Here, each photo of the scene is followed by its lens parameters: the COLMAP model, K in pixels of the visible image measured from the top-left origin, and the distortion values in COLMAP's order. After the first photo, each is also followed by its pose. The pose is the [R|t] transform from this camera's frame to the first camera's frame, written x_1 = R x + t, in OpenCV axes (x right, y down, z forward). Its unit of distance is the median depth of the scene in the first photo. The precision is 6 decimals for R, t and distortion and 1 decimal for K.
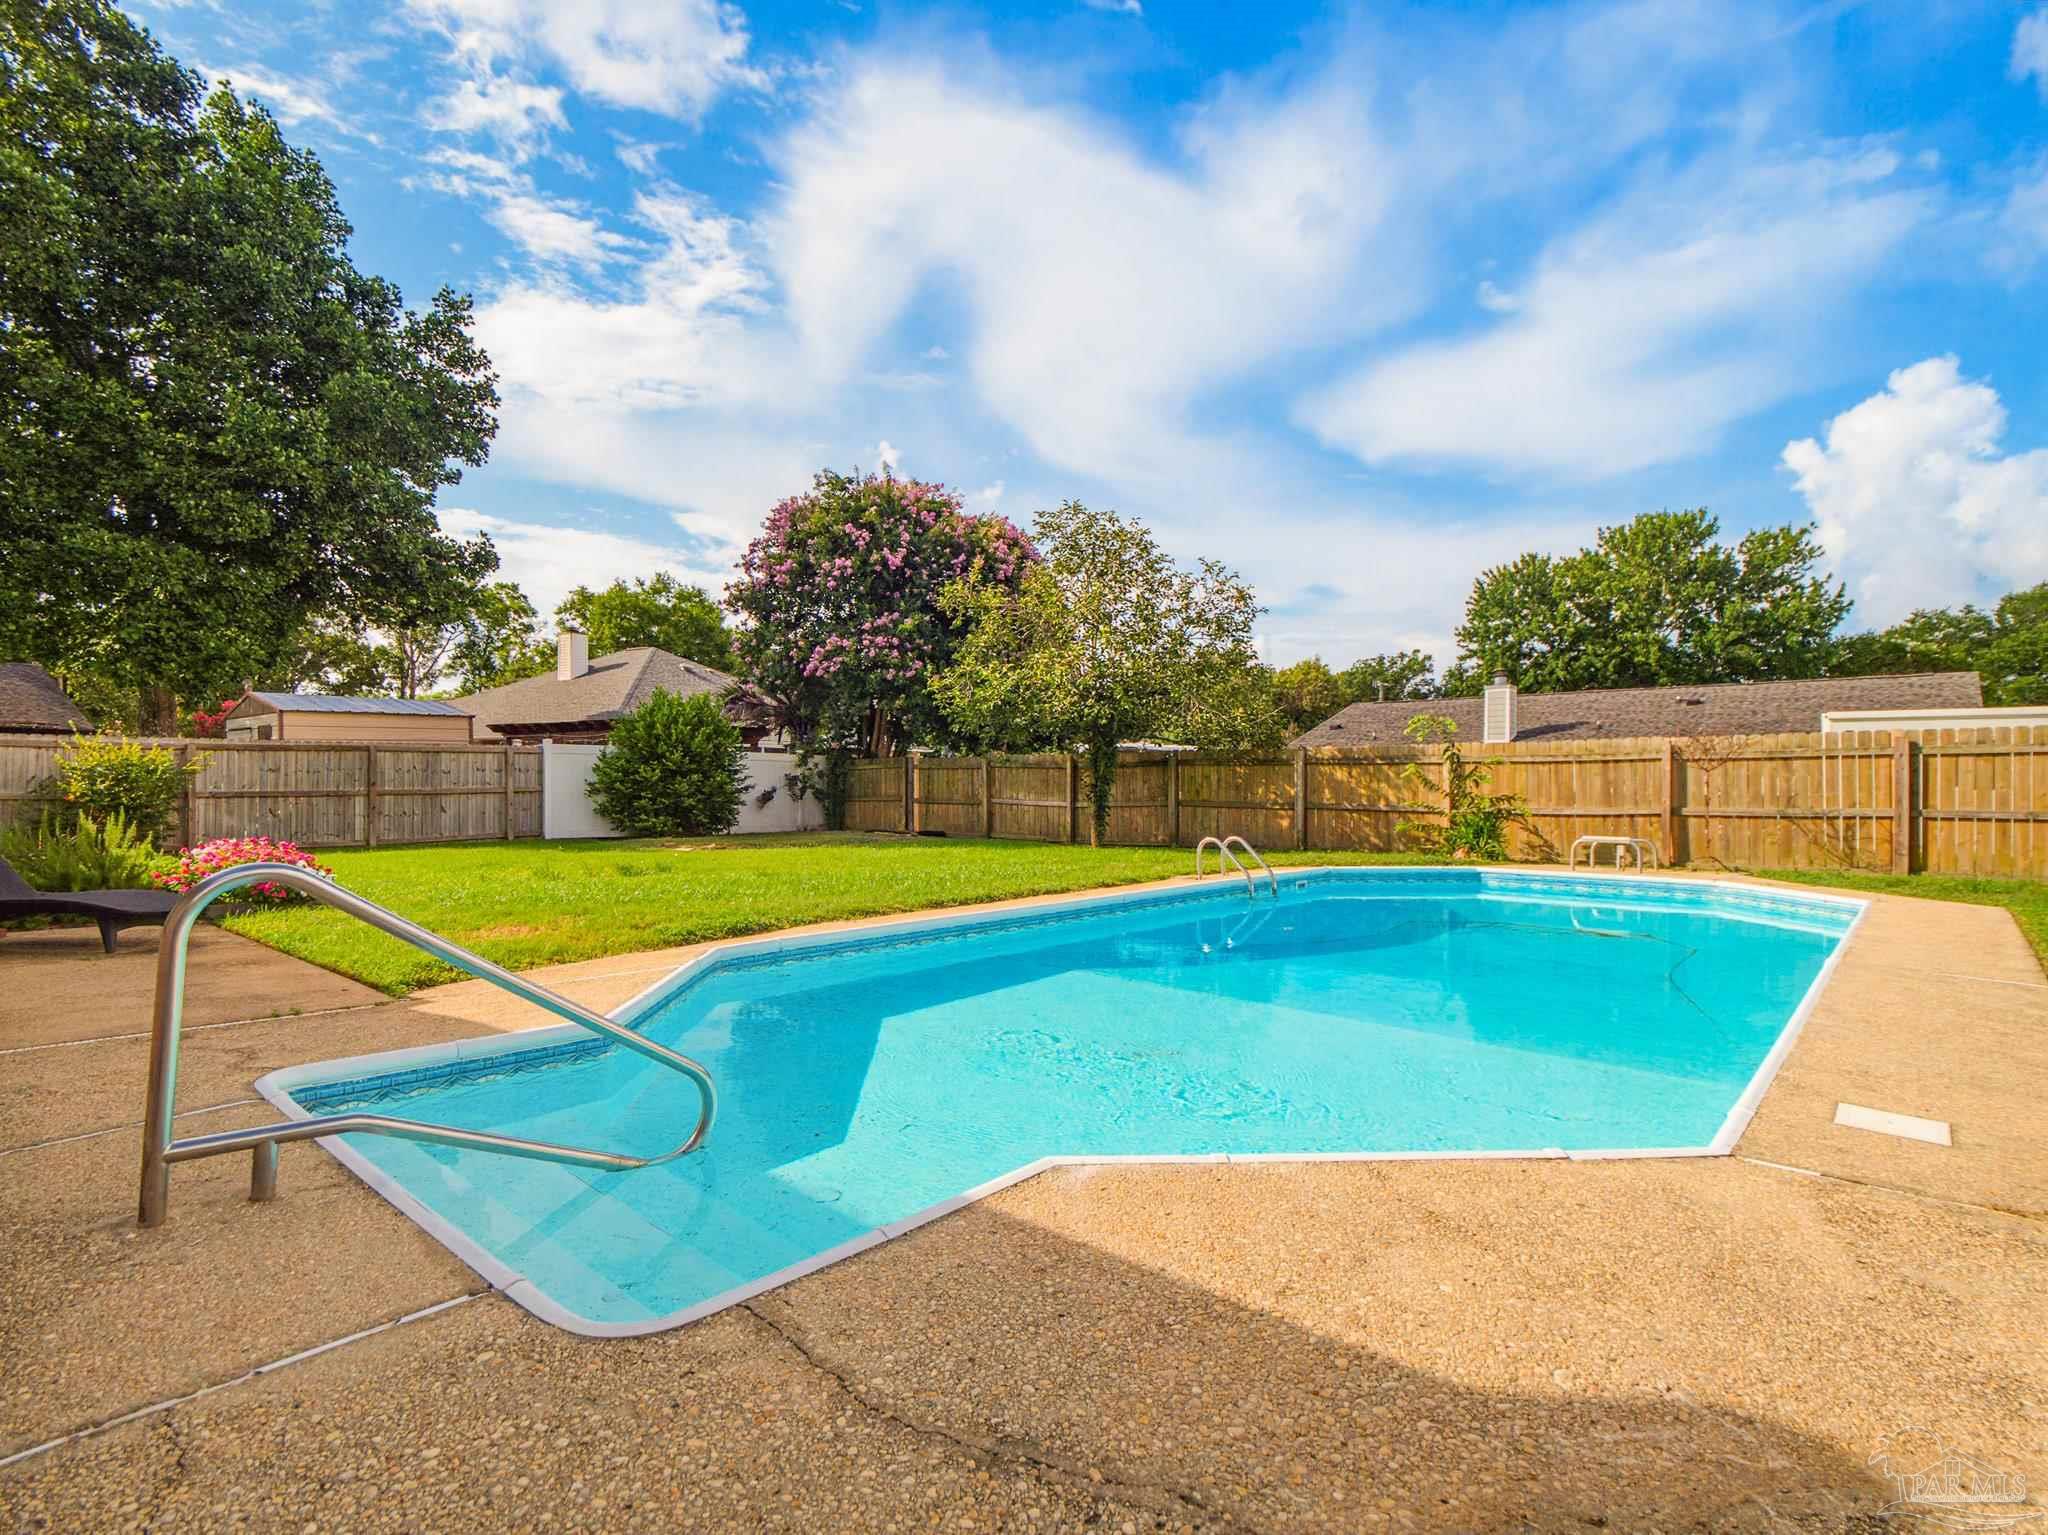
lens RADIAL K [[1036.3, 0, 1021.9], [0, 1036.3, 774.7], [0, 0, 1]] dist [-0.007105, -0.001534]
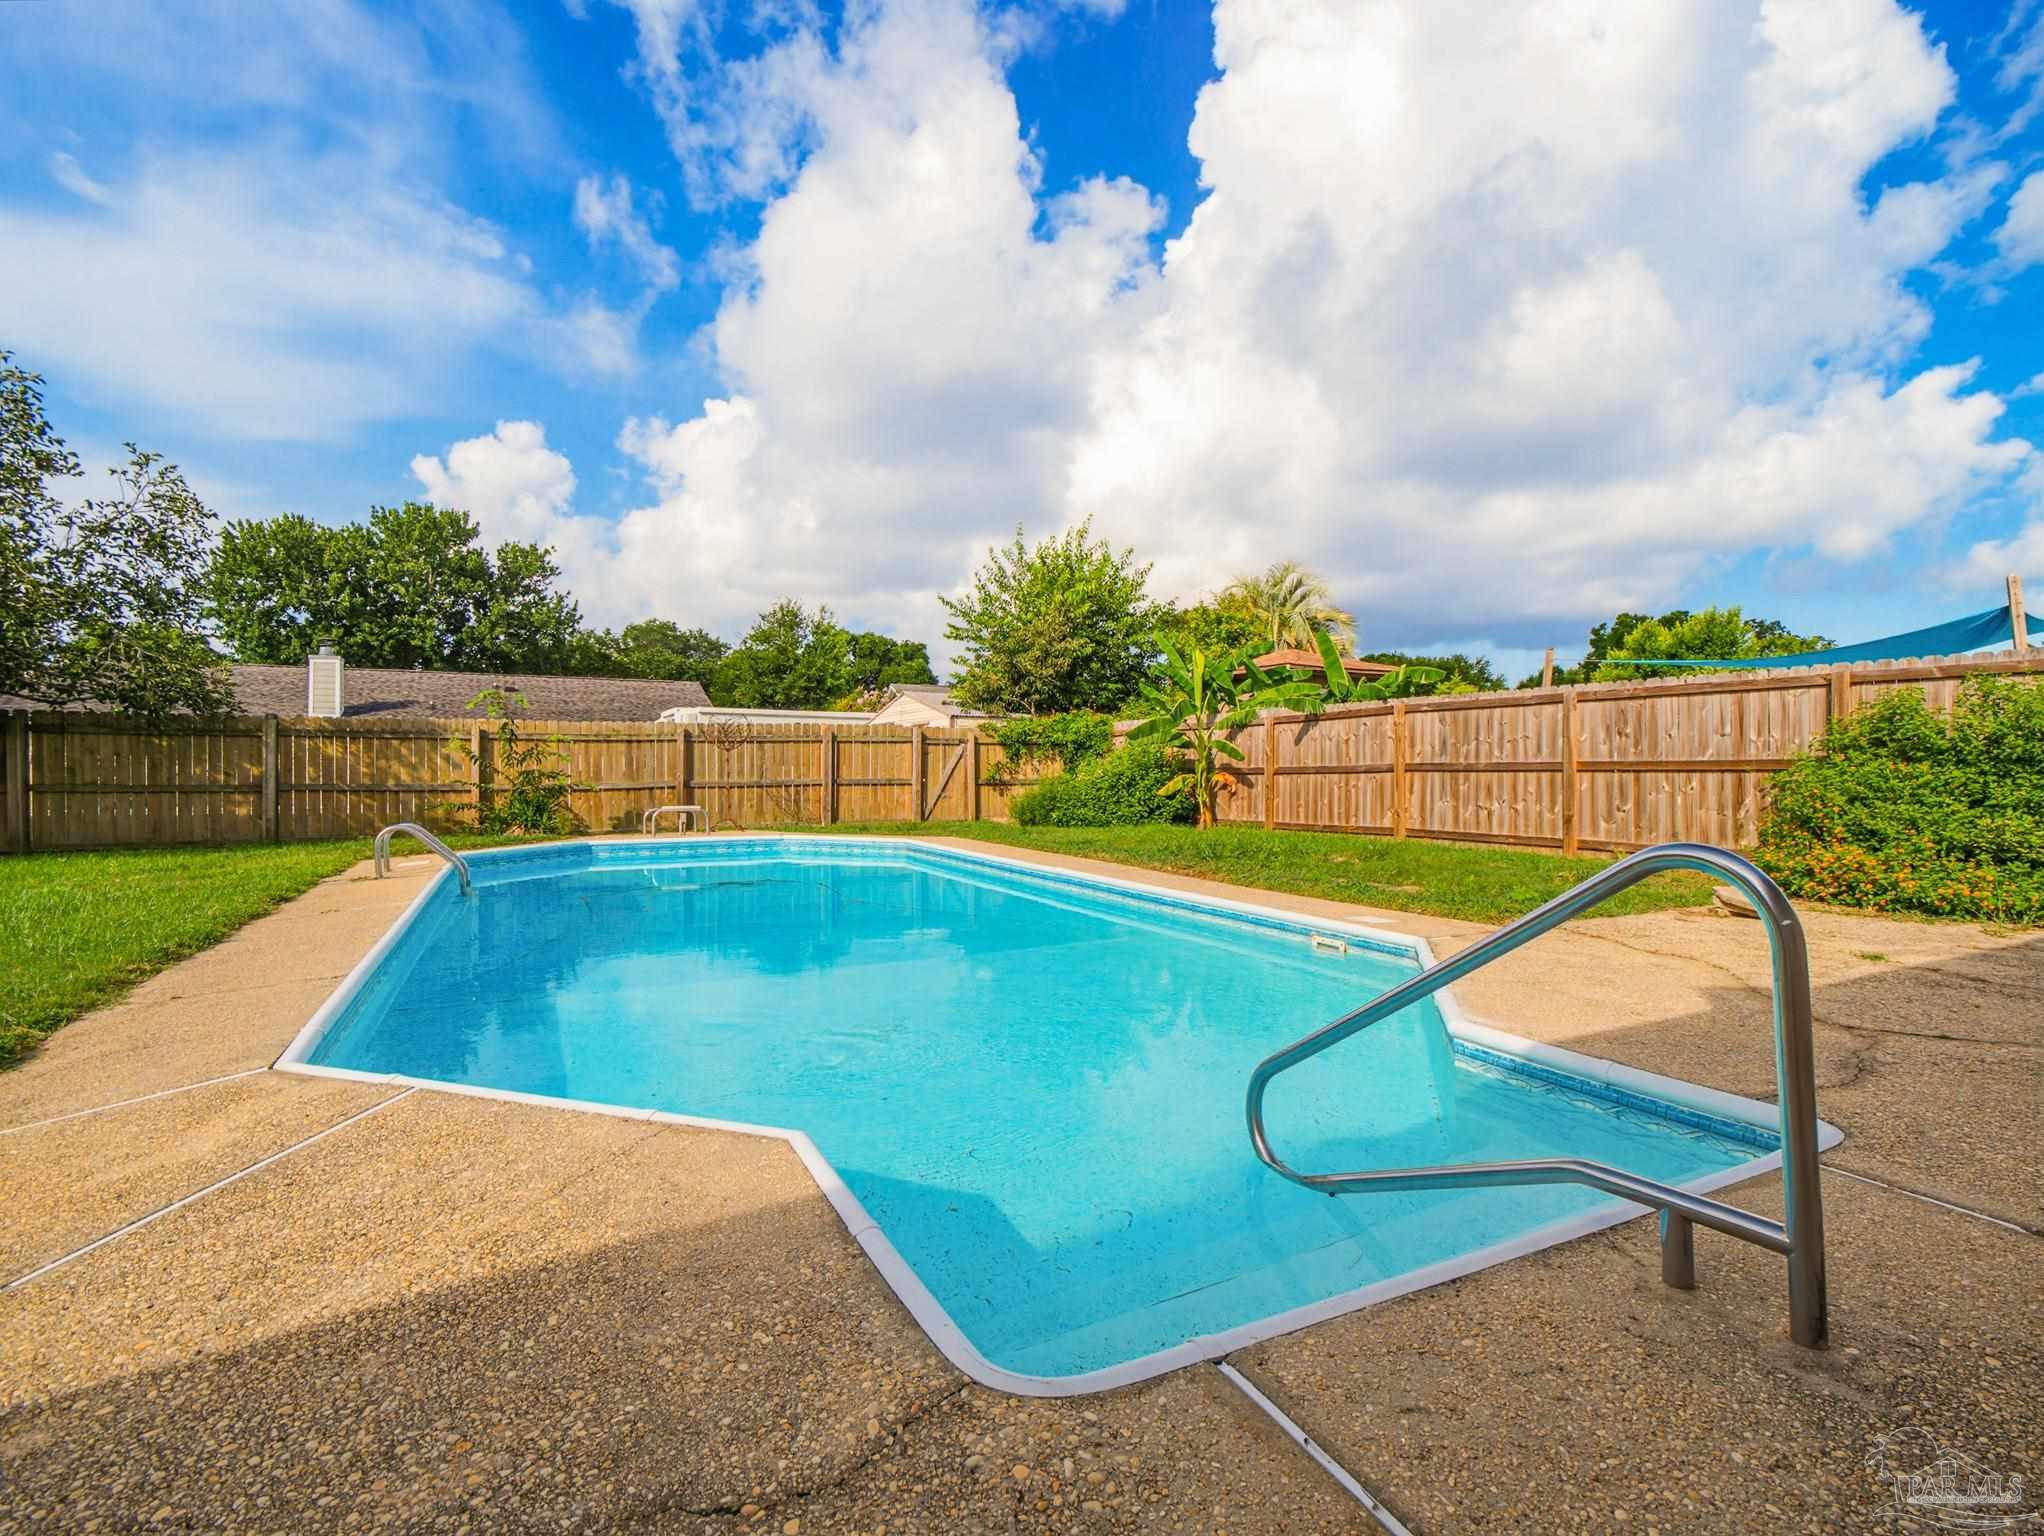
lens RADIAL K [[979.8, 0, 1023.0], [0, 979.8, 753.1], [0, 0, 1]] dist [-0.000558, 0.000157]
pose [[0.351886, 0.009084, 0.935999, -0.240876], [-0.008081, 0.999945, -0.006667, 0.003136], [-0.936008, -0.005218, 0.351940, 0.181173]]
